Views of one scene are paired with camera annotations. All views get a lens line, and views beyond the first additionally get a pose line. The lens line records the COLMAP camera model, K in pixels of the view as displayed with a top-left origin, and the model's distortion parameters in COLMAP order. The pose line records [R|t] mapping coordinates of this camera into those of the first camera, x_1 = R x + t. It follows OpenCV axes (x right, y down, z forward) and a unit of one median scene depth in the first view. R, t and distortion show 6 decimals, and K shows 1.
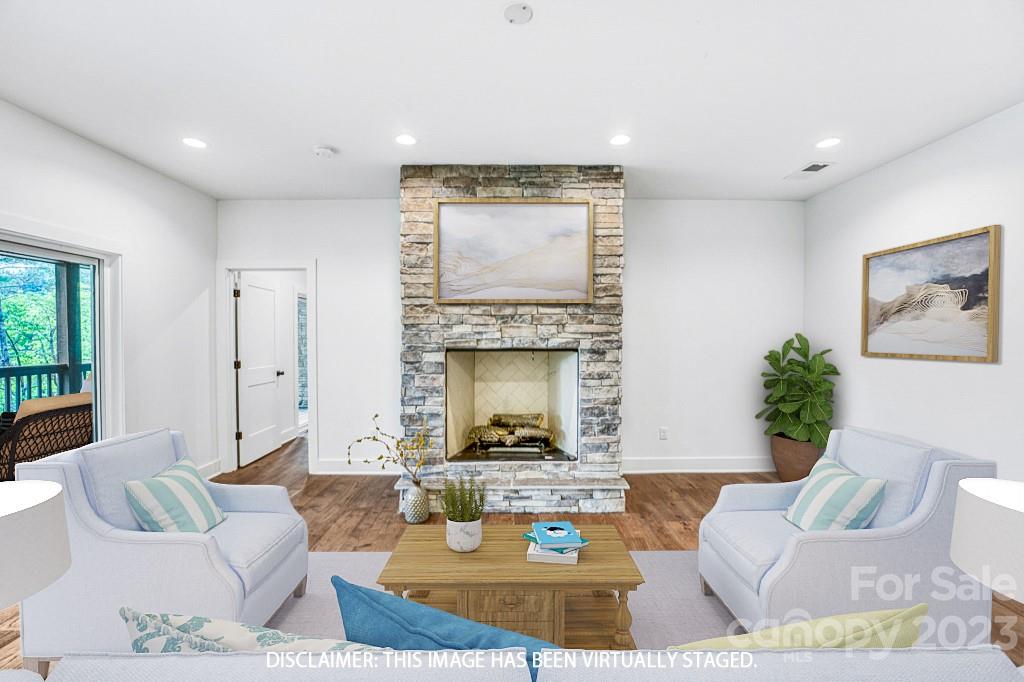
lens RADIAL K [[421.7, 0, 513.5], [0, 421.7, 344.4], [0, 0, 1]] dist [-0.004208, 0.000159]
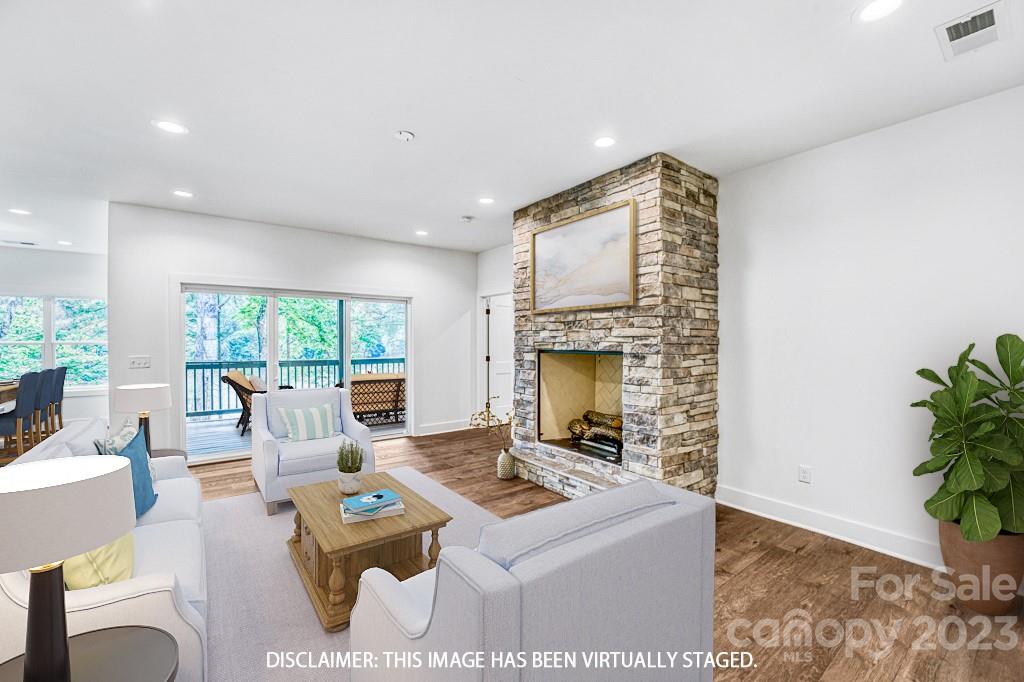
lens RADIAL K [[421.7, 0, 514.2], [0, 421.7, 341.2], [0, 0, 1]] dist [-0.004208, 0.000159]
pose [[0.588823, 0.001547, -0.808261, 0.806000], [-0.007671, 0.999964, -0.003675, -0.010764], [0.808226, 0.008364, 0.588813, 0.215408]]
